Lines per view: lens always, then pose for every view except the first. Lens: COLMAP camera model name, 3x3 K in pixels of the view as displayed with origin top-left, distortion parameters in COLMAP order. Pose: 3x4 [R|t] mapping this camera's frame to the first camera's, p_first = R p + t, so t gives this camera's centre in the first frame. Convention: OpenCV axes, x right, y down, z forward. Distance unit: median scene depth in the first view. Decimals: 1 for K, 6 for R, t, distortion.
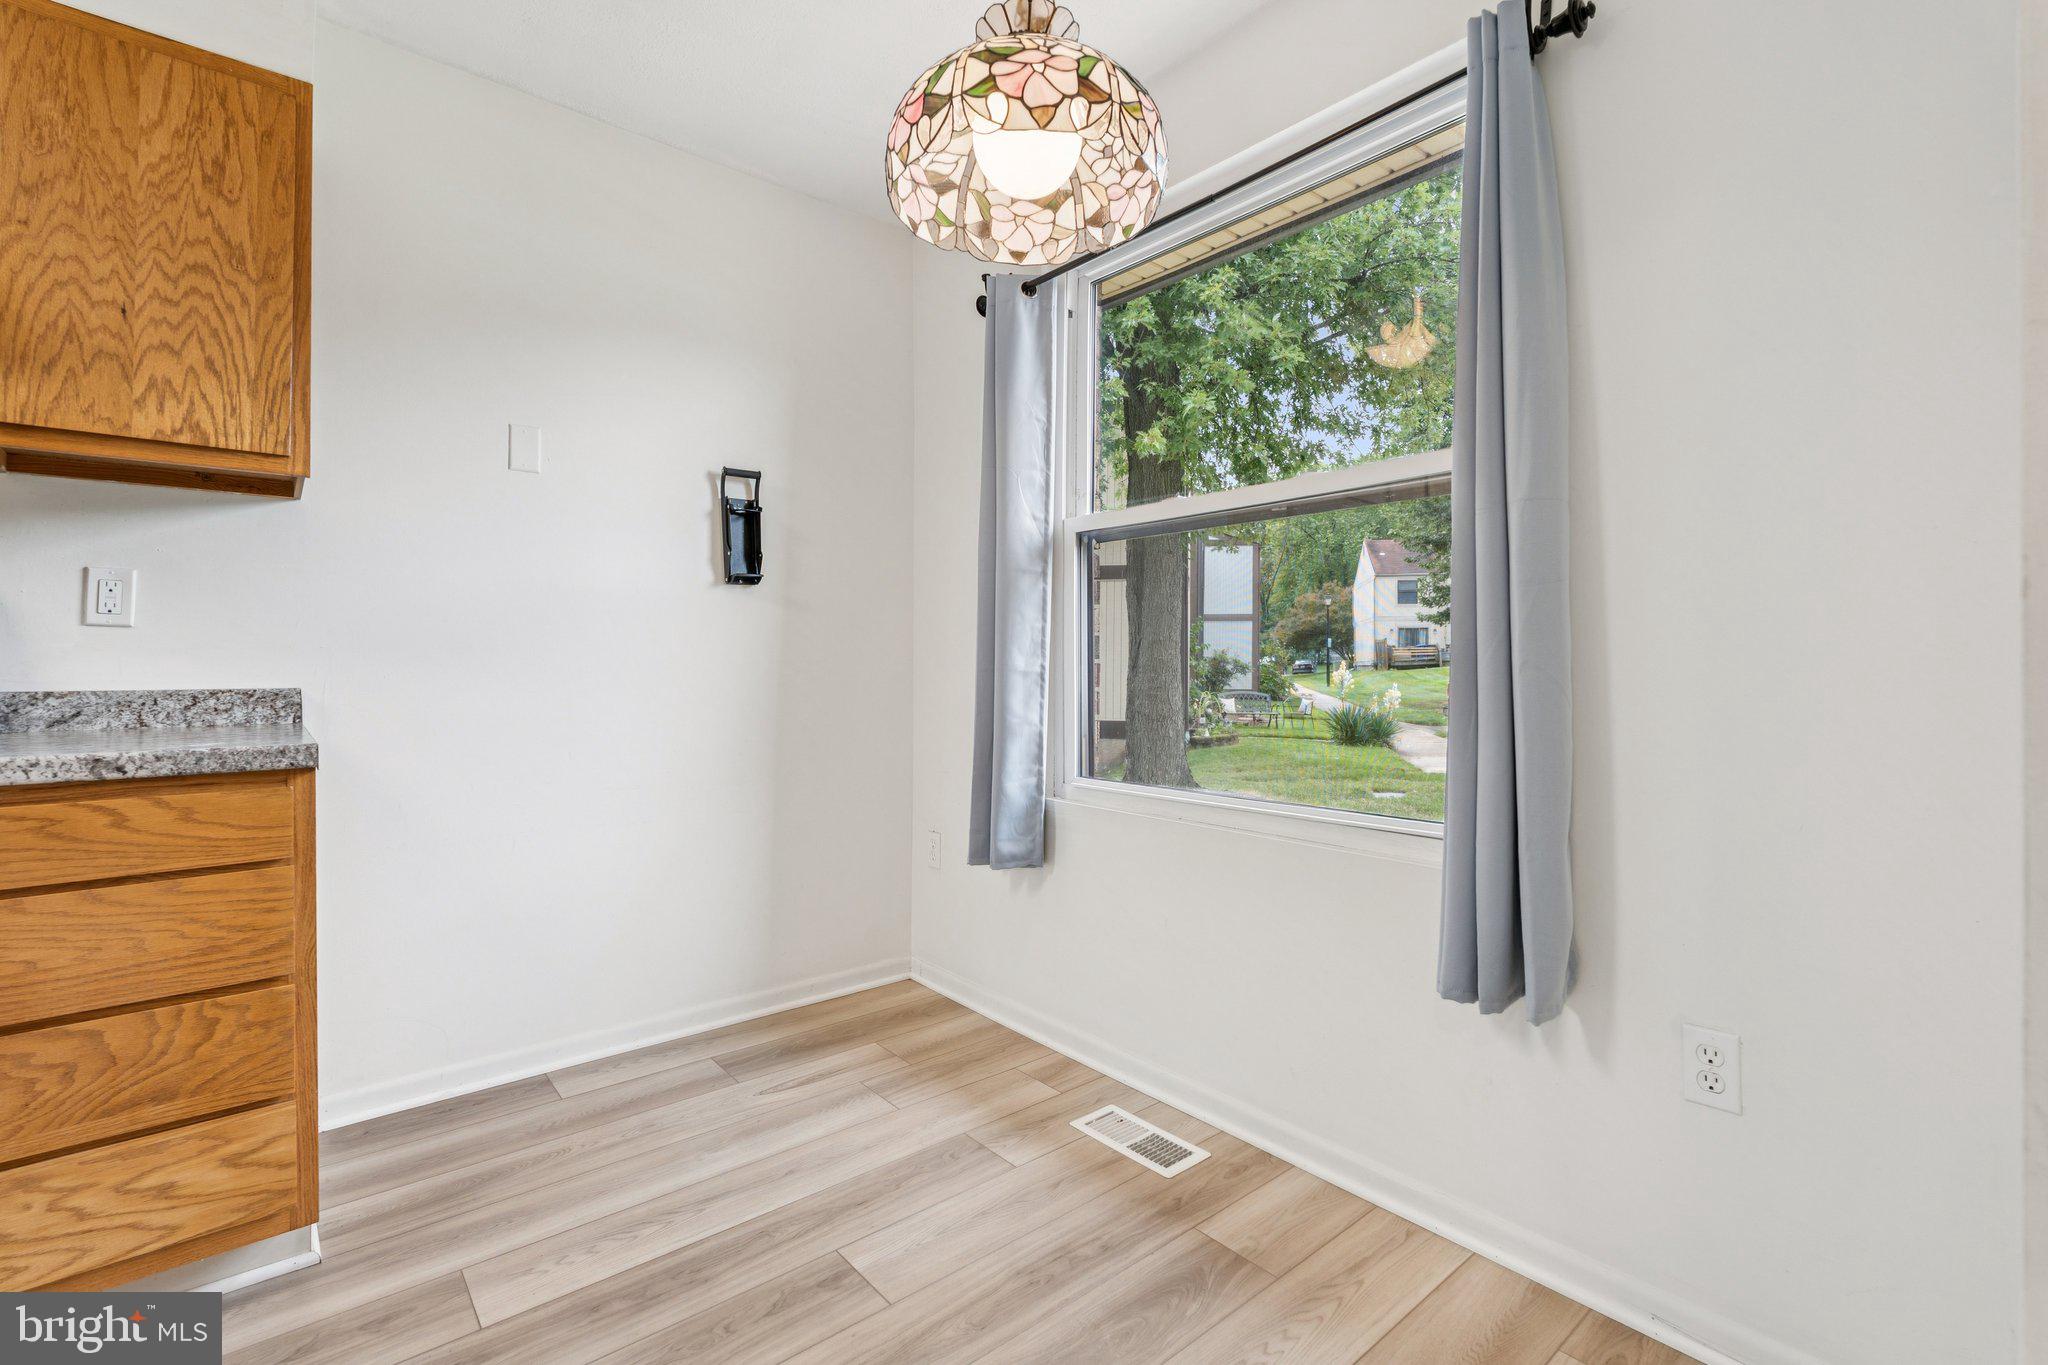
lens RADIAL K [[910.8, 0, 1014.1], [0, 910.8, 658.0], [0, 0, 1]] dist [-0.001807, -0.000632]
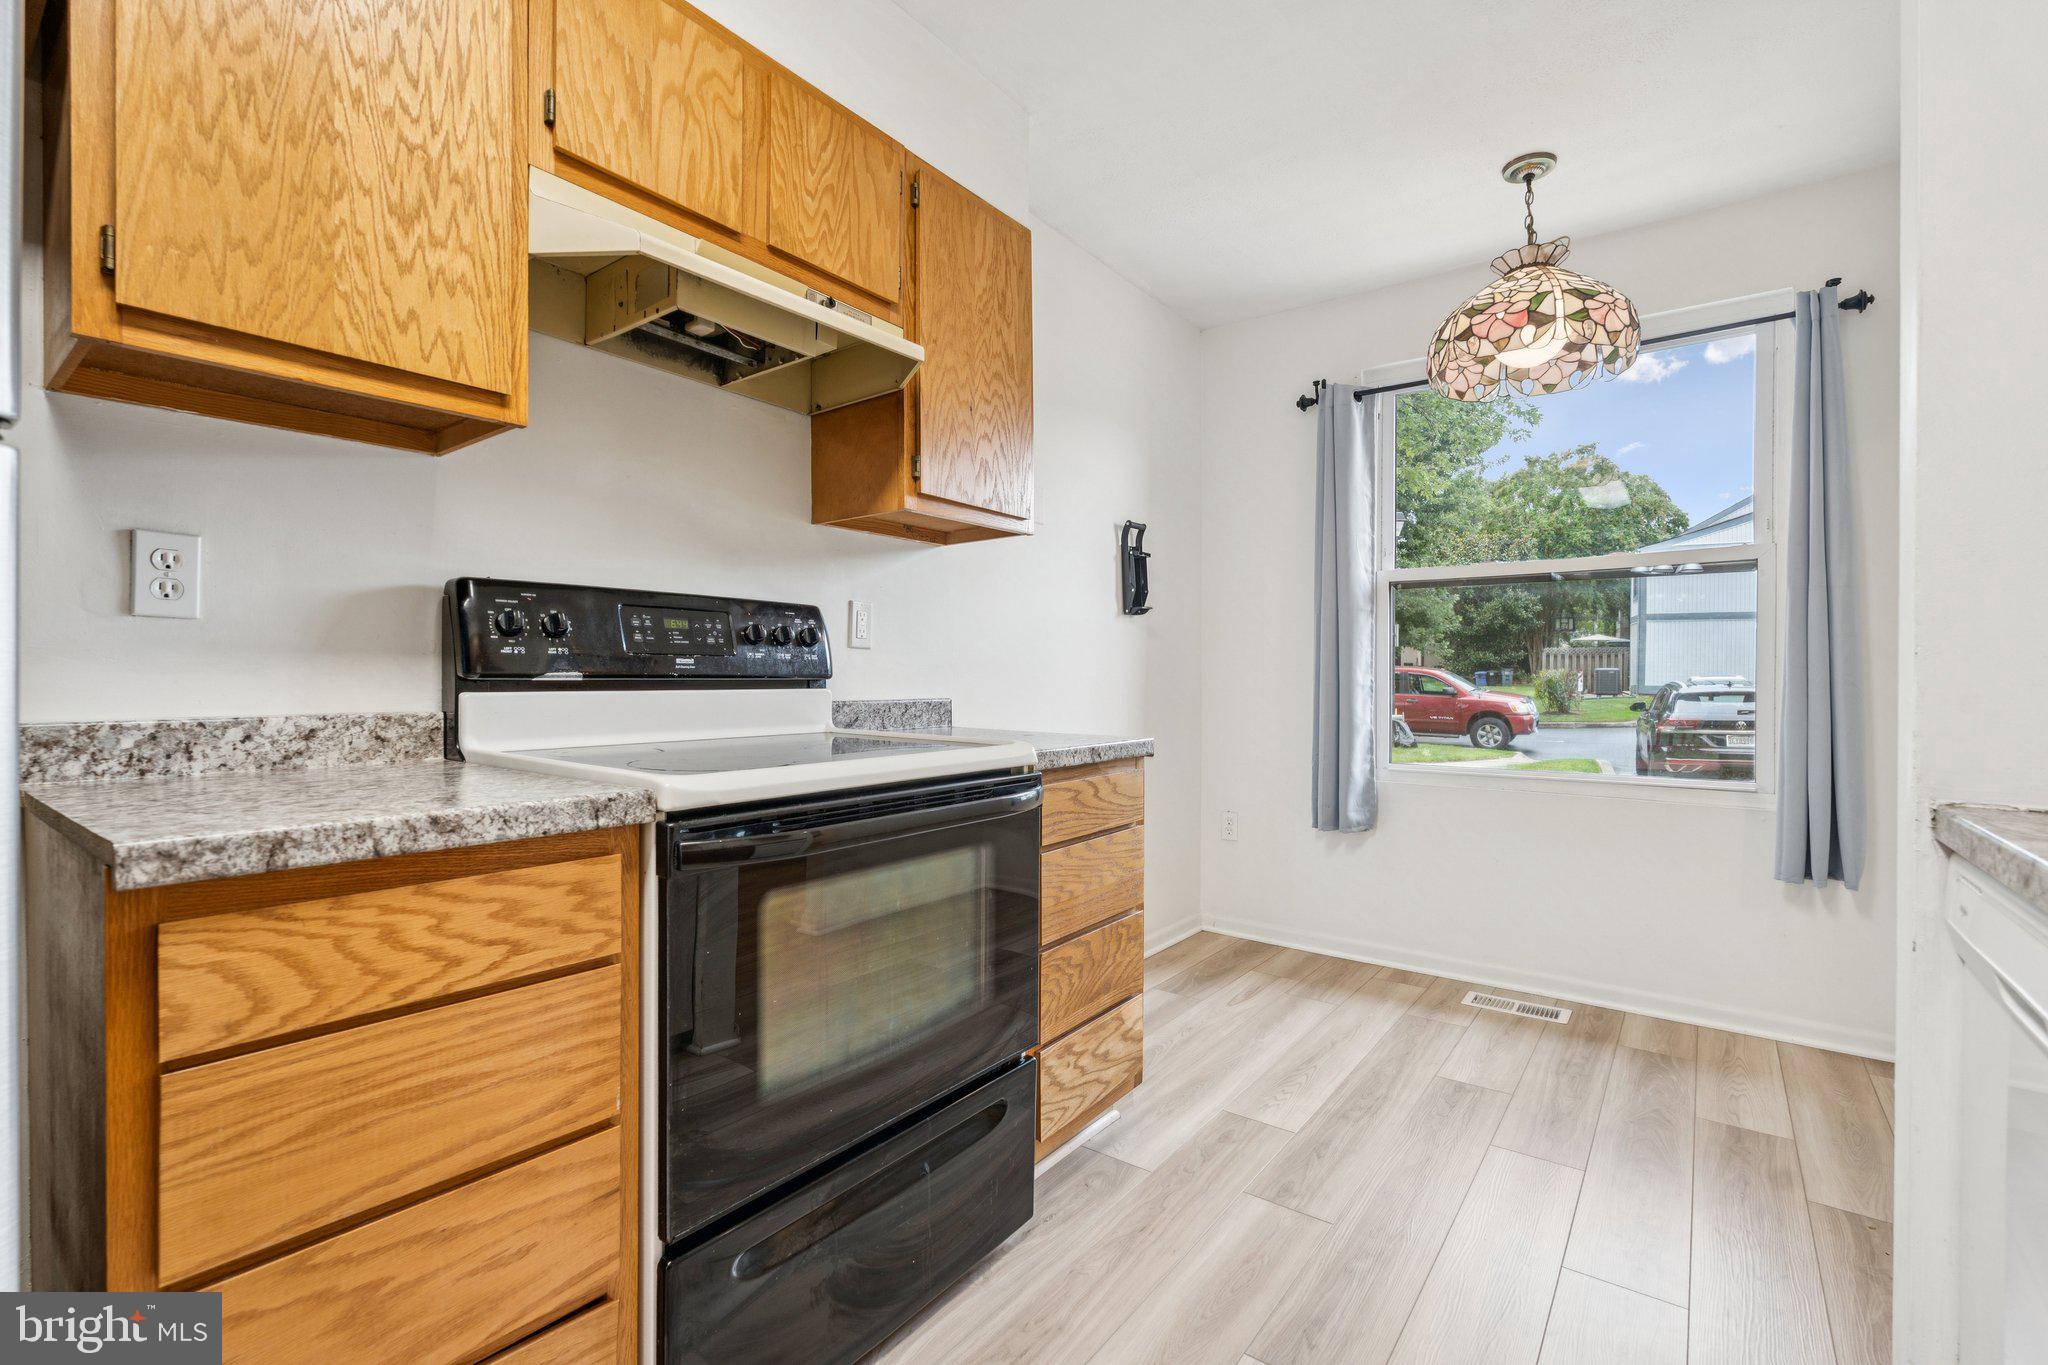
lens RADIAL K [[910.8, 0, 1022.1], [0, 910.8, 677.9], [0, 0, 1]] dist [-0.001807, -0.000632]
pose [[0.975054, 0.002658, 0.221951, -1.158928], [-0.004704, 0.999951, 0.008690, -0.007619], [-0.221917, -0.009517, 0.975019, -0.285886]]
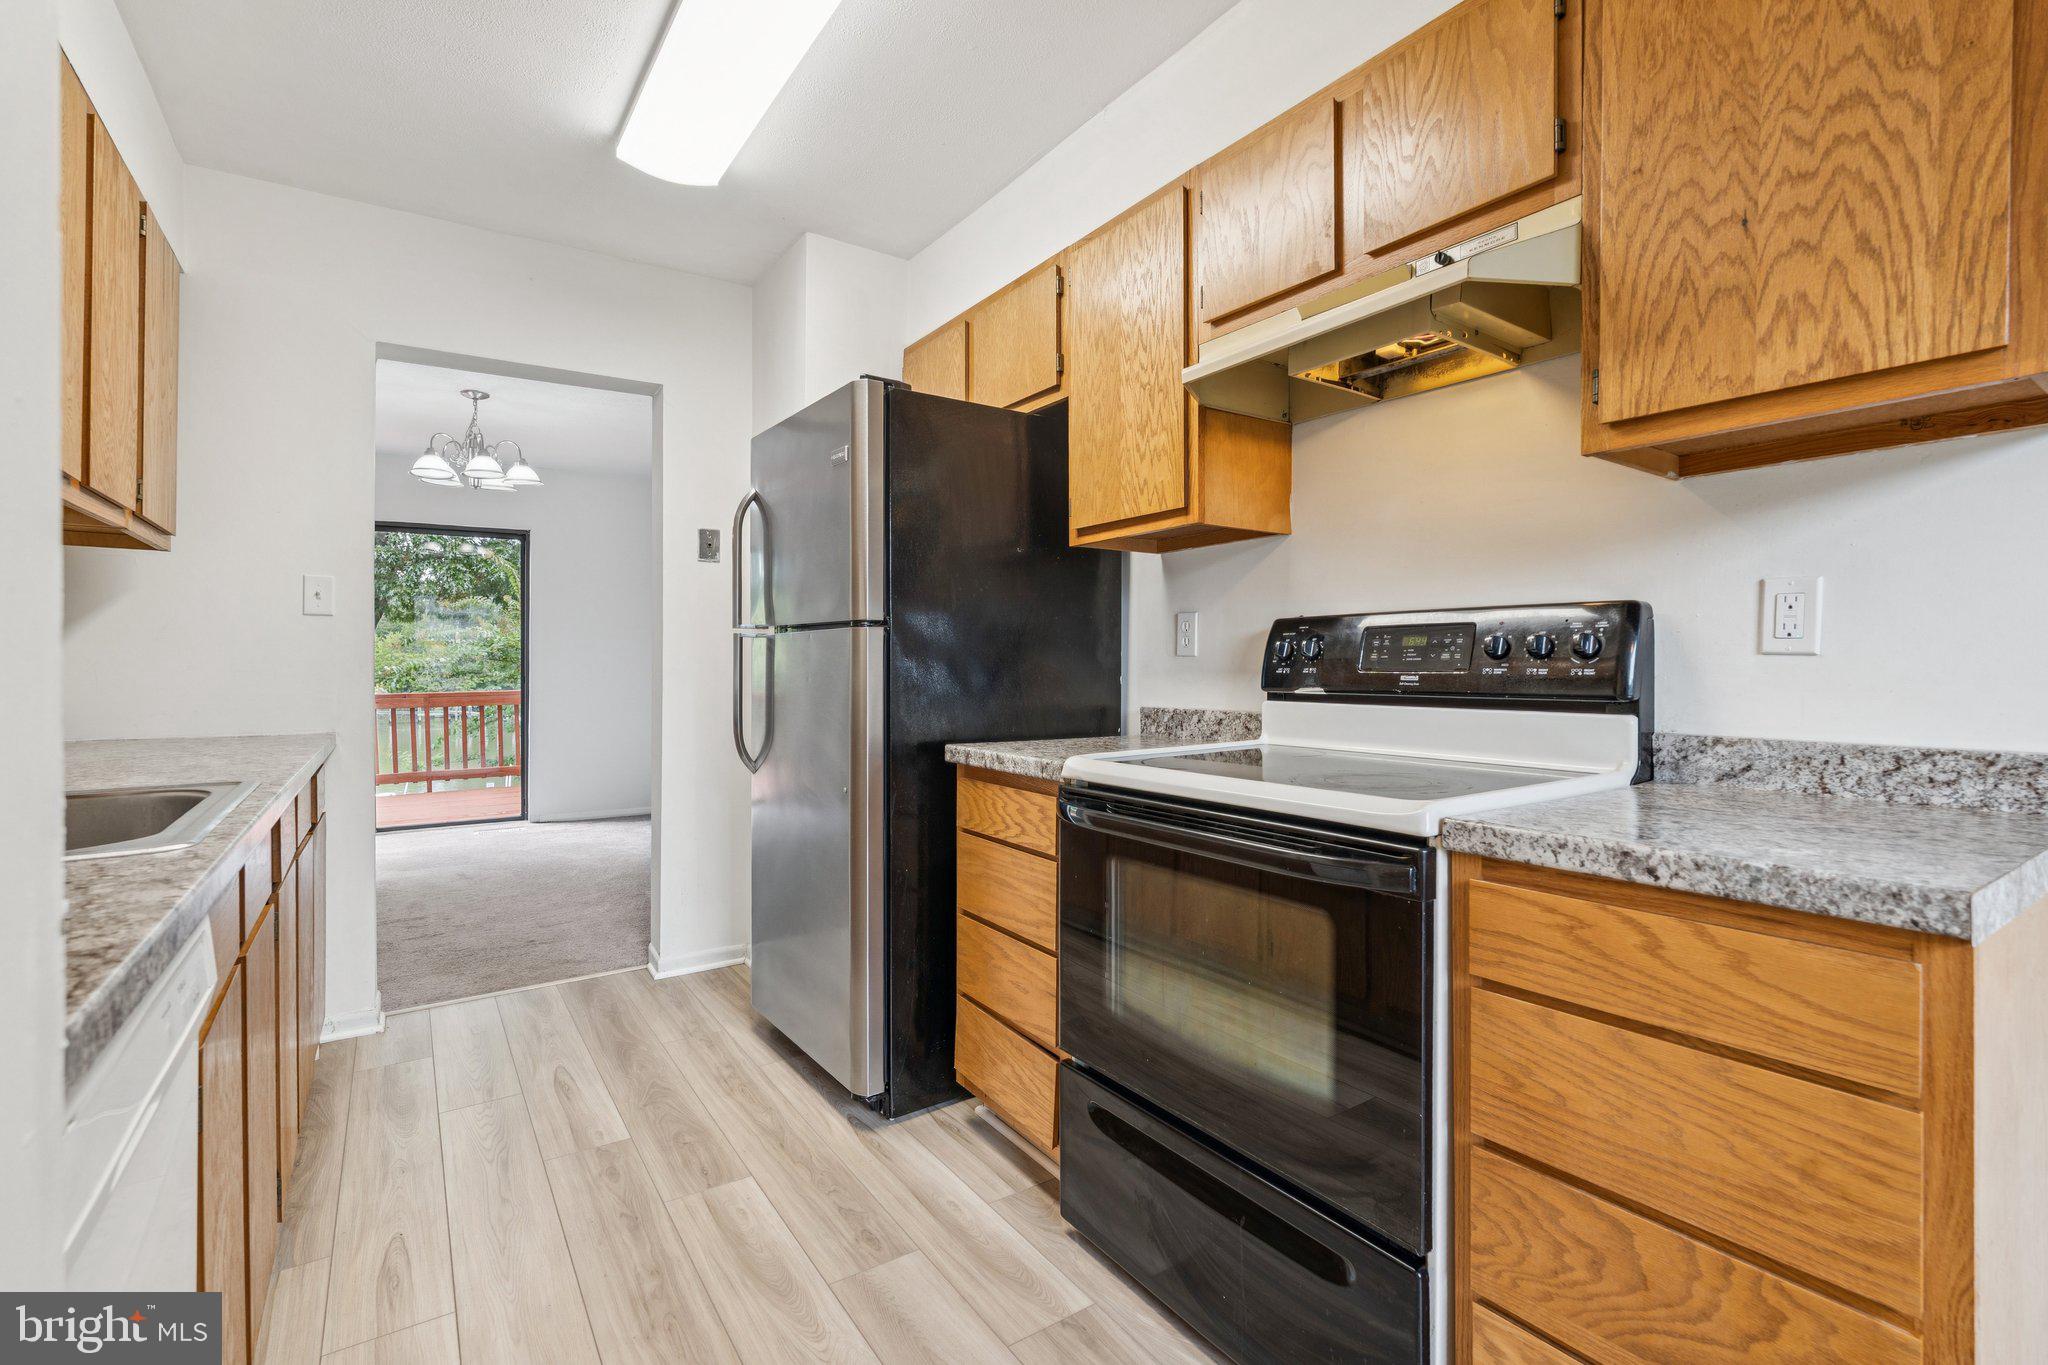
lens RADIAL K [[910.8, 0, 1030.1], [0, 910.8, 672.1], [0, 0, 1]] dist [-0.001807, -0.000632]
pose [[-0.093455, 0.004340, -0.995614, -0.200277], [0.005778, 0.999976, 0.003816, -0.029793], [0.995607, -0.005396, -0.093478, 0.484219]]
